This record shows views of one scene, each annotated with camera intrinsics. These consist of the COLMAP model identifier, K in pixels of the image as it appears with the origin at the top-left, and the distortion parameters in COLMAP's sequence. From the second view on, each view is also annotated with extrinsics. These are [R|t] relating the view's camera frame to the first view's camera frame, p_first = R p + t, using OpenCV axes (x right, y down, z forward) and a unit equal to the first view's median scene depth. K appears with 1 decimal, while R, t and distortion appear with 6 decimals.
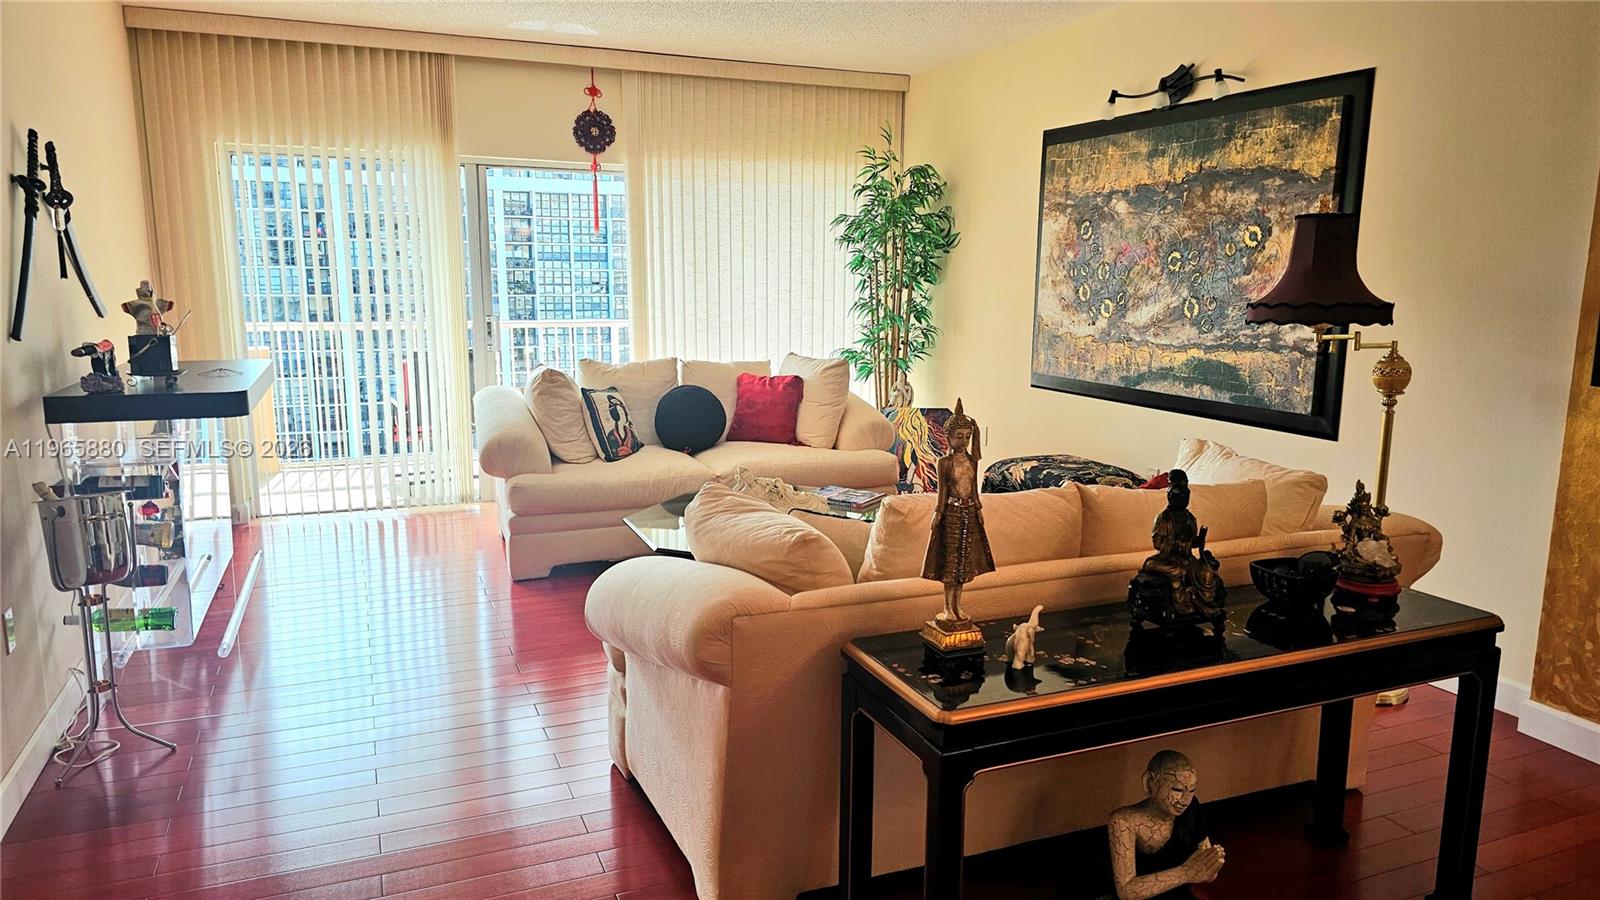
lens RADIAL K [[1070.0, 0, 800.0], [0, 1070.0, 450.0], [0, 0, 1]] dist [0.116734, -0.126477]
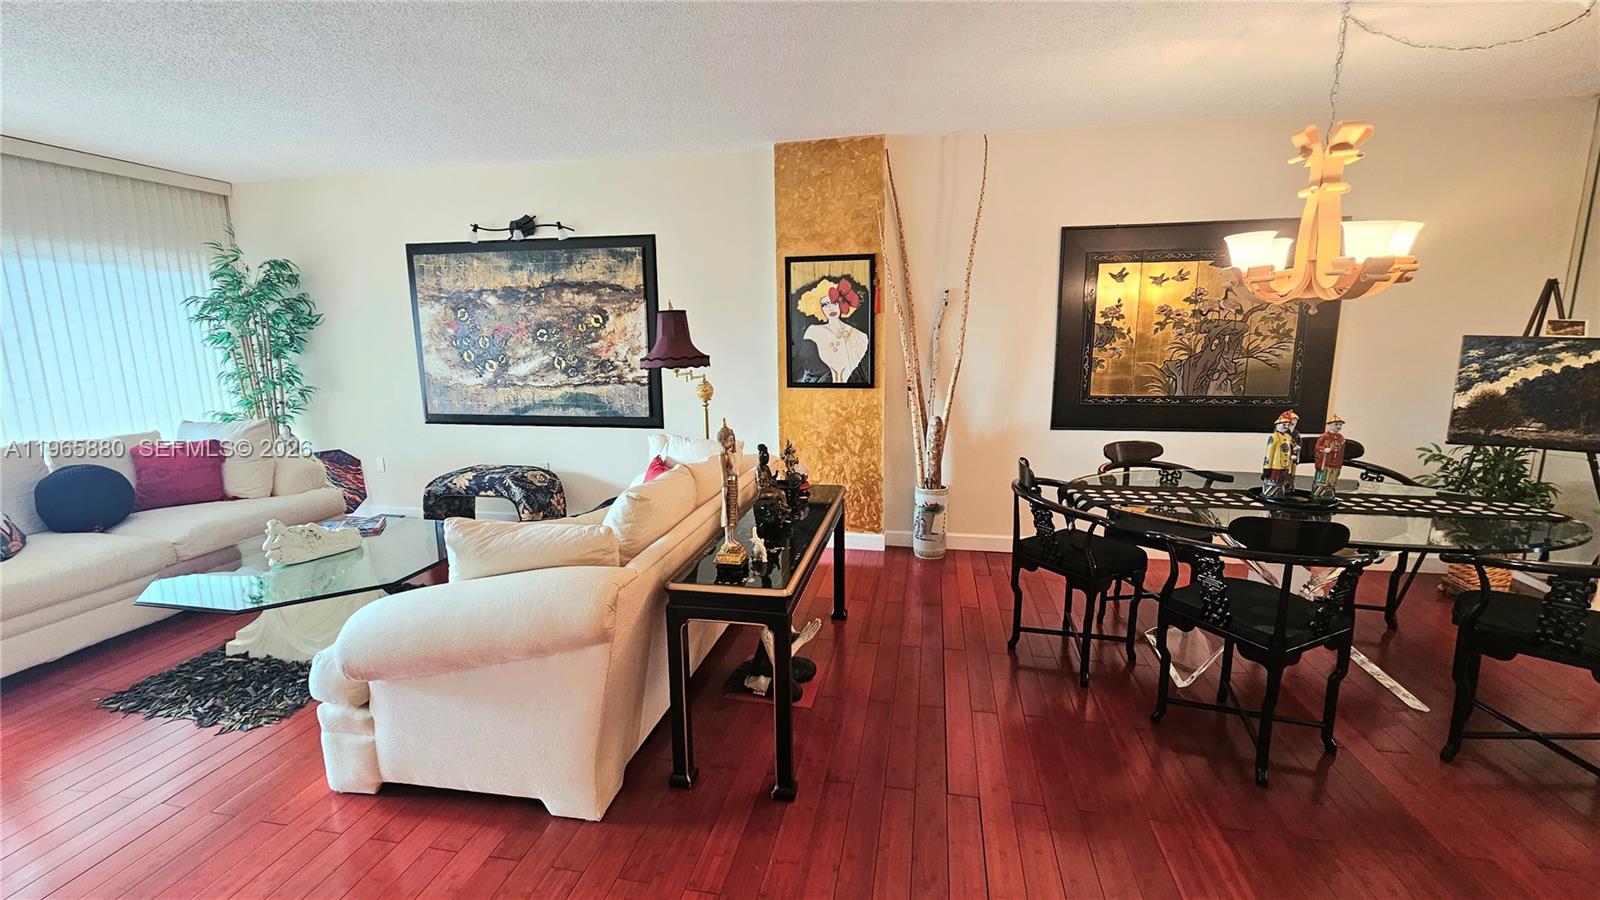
lens RADIAL K [[652.9, 0, 806.1], [0, 652.9, 445.2], [0, 0, 1]] dist [0.000084, -0.000267]
pose [[0.556374, -0.152905, 0.816743, -0.260359], [0.153505, 0.984919, 0.079821, -0.028122], [-0.816630, 0.080964, 0.571454, 0.129699]]
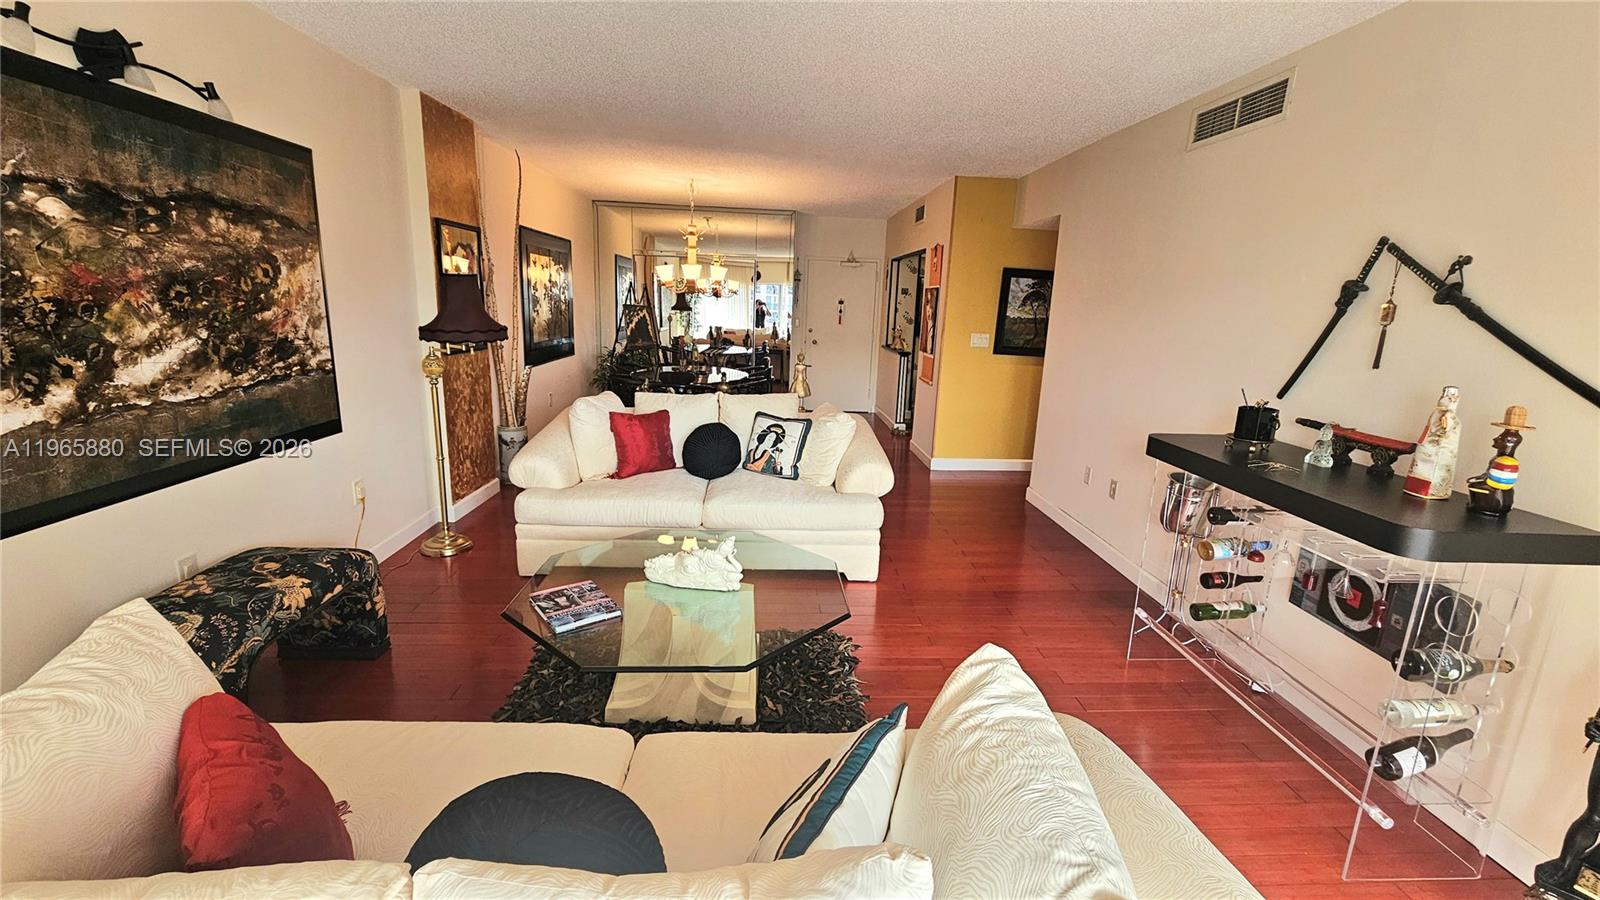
lens RADIAL K [[652.9, 0, 806.1], [0, 652.9, 445.2], [0, 0, 1]] dist [0.000084, -0.000267]
pose [[-0.946560, -0.110989, 0.302830, -0.254951], [0.010498, 0.927825, 0.372868, -0.247124], [-0.322358, 0.356120, -0.877077, 1.314811]]
